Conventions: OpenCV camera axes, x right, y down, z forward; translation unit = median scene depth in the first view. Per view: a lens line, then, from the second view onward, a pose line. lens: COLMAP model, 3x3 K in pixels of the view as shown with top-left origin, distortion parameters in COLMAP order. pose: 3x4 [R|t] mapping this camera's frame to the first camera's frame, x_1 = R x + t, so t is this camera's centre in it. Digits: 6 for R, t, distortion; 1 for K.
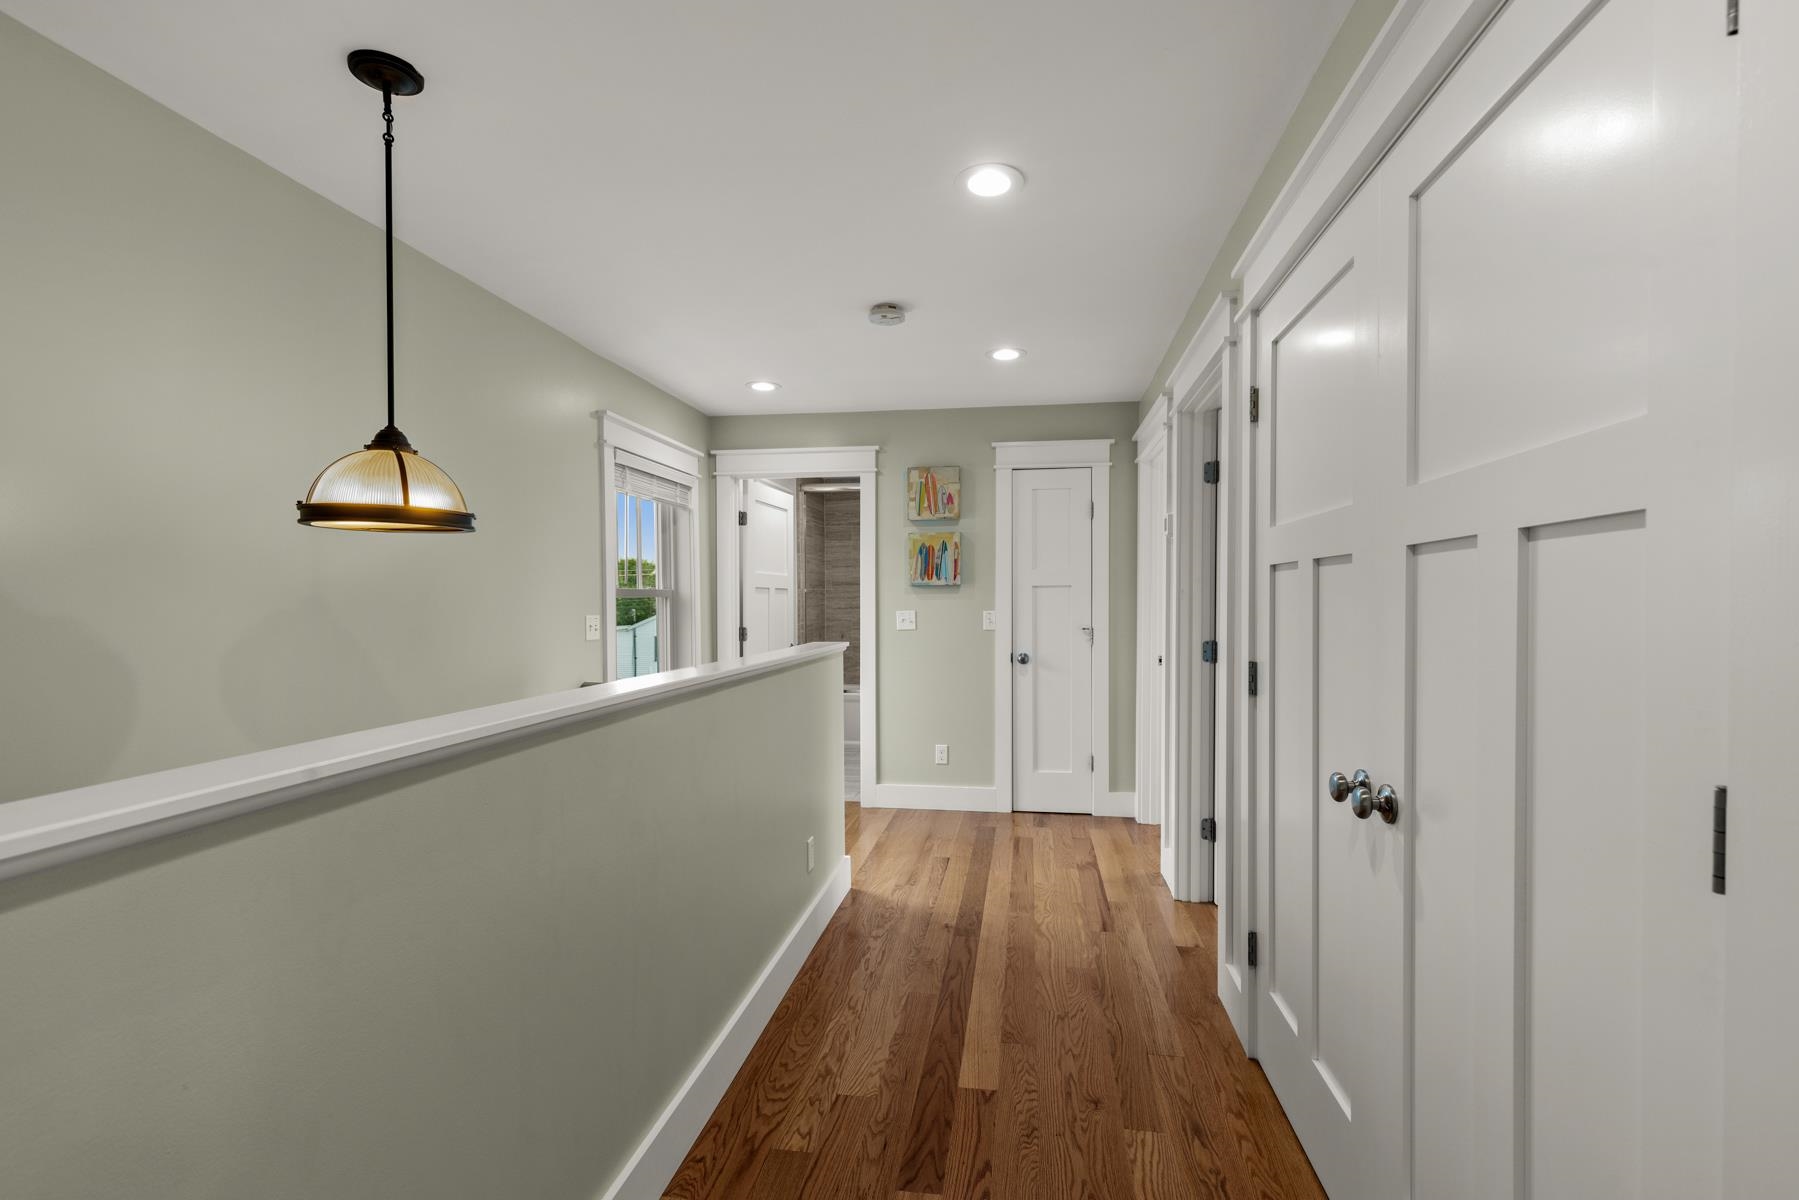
lens RADIAL K [[821.0, 0, 899.5], [0, 821.0, 600.0], [0, 0, 1]] dist [0.007358, 0.000500]
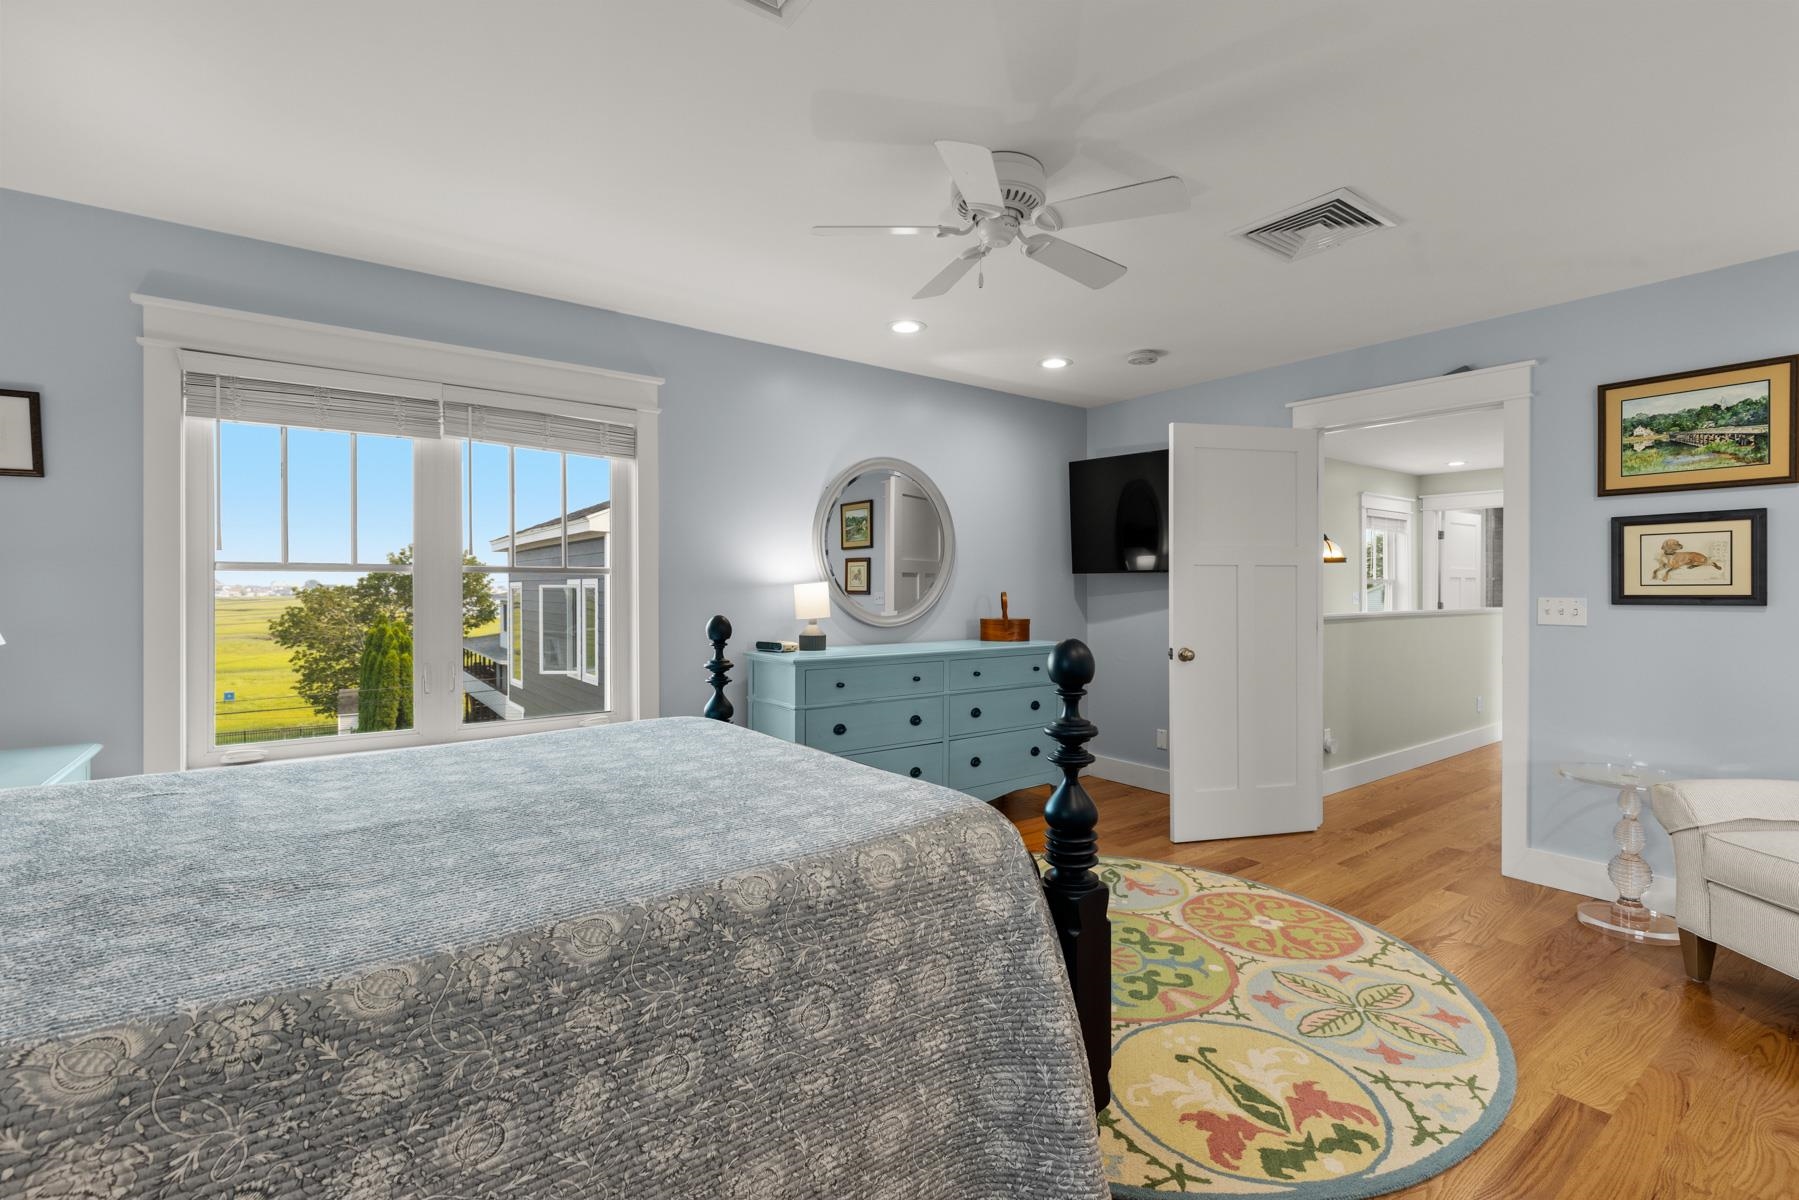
lens RADIAL K [[821.0, 0, 899.5], [0, 821.0, 600.0], [0, 0, 1]] dist [0.007358, 0.000500]
pose [[0.722279, 0.016030, -0.691416, 0.176098], [-0.008997, 0.999865, 0.013782, 0.015490], [0.691543, -0.003734, 0.722326, -0.987603]]
